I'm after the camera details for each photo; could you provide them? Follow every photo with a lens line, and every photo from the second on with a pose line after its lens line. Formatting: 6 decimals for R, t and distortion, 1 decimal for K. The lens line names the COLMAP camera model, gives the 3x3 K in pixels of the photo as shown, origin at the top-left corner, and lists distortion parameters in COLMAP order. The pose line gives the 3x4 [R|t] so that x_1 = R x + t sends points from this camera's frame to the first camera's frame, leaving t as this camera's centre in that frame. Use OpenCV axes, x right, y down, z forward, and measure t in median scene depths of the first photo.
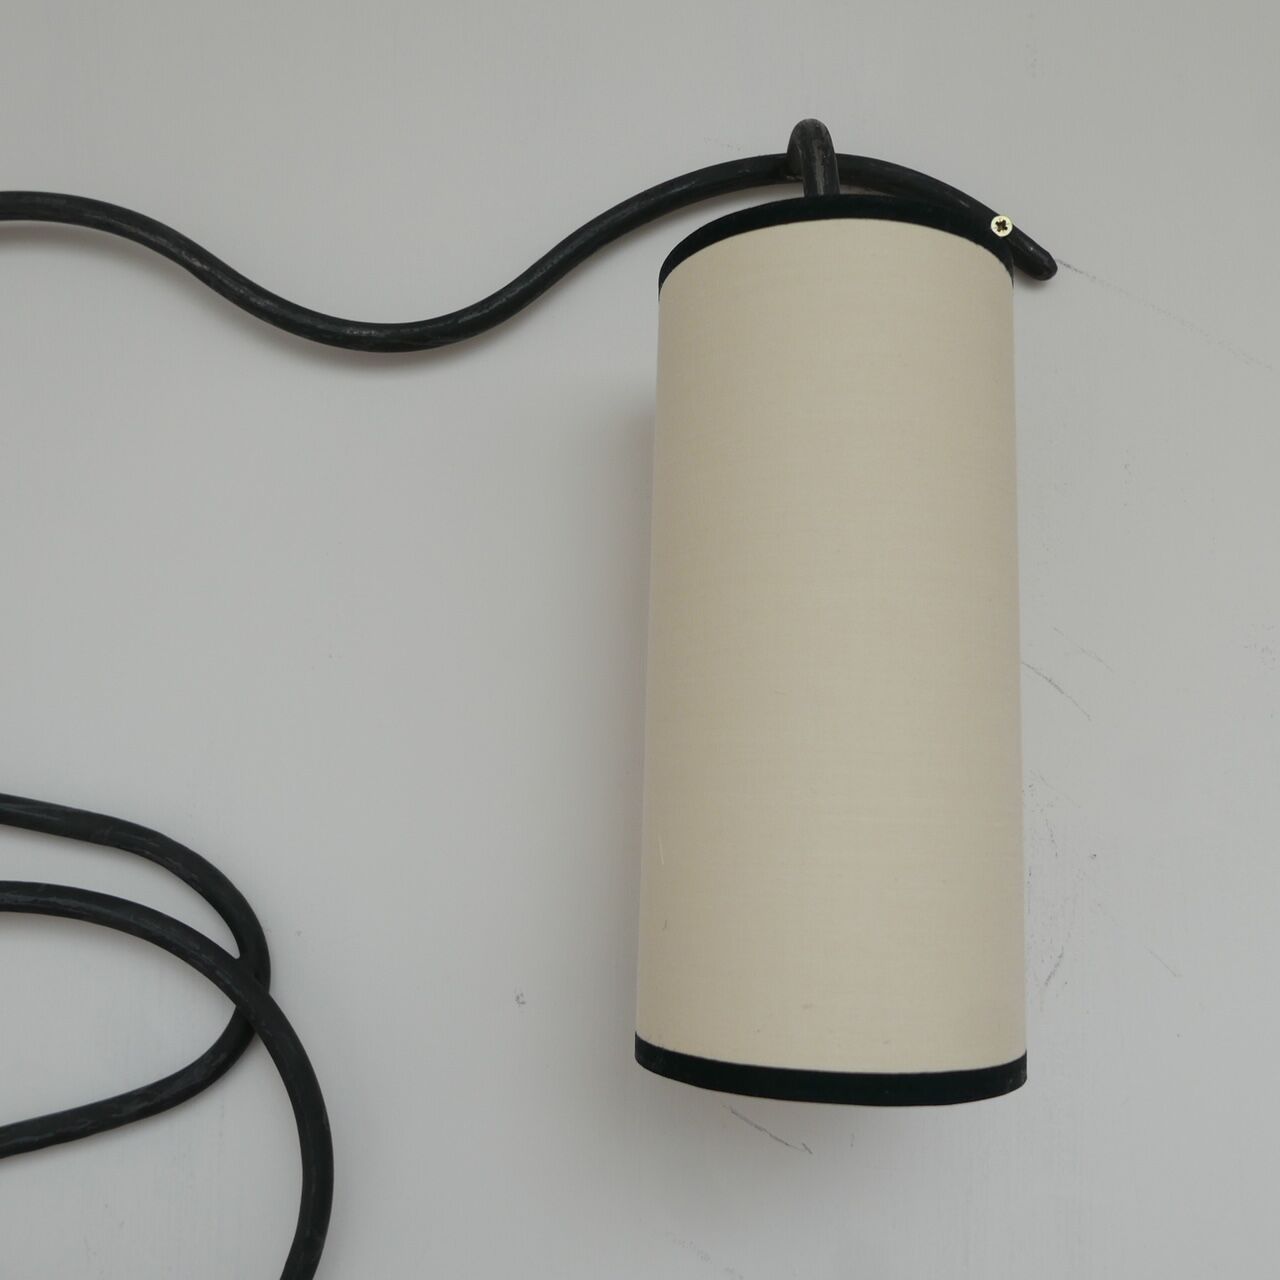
lens RADIAL K [[1209.7, 0, 681.9], [0, 1209.7, 611.0], [0, 0, 1]] dist [-0.007135, -0.018658]
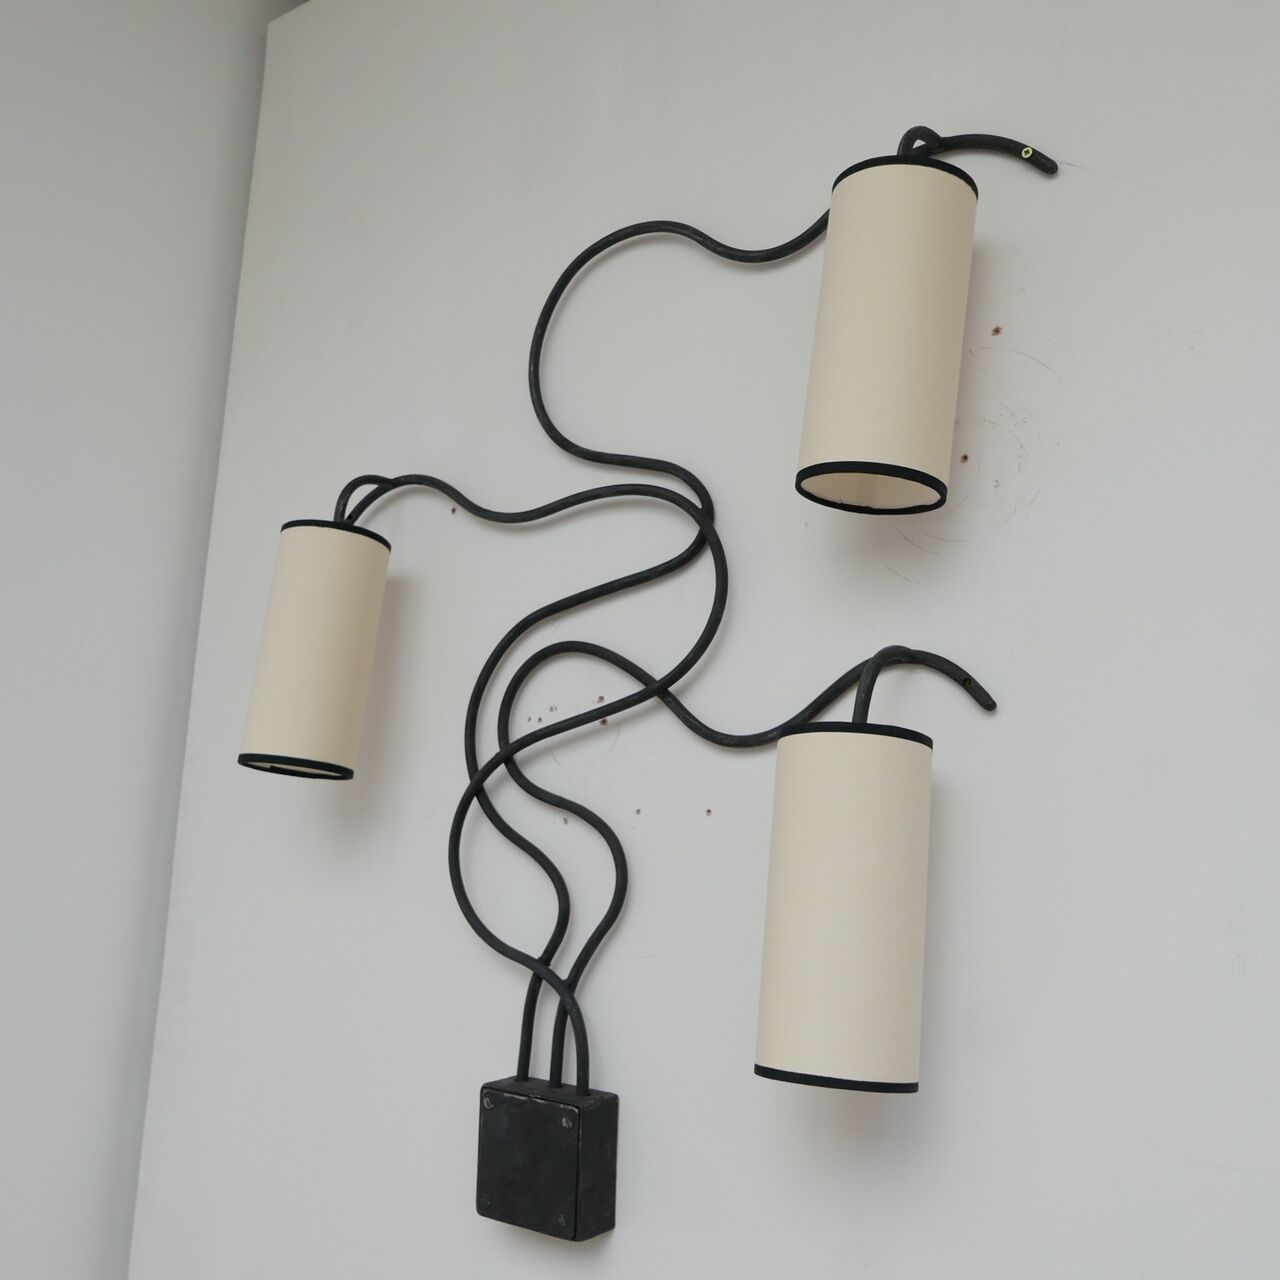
lens RADIAL K [[1228.0, 0, 642.6], [0, 1228.0, 665.9], [0, 0, 1]] dist [-0.020286, -0.000325]
pose [[0.826377, 0.016411, -0.562879, 0.948185], [-0.026504, 0.999601, -0.009768, 0.628264], [0.562494, 0.022991, 0.826482, -1.137414]]
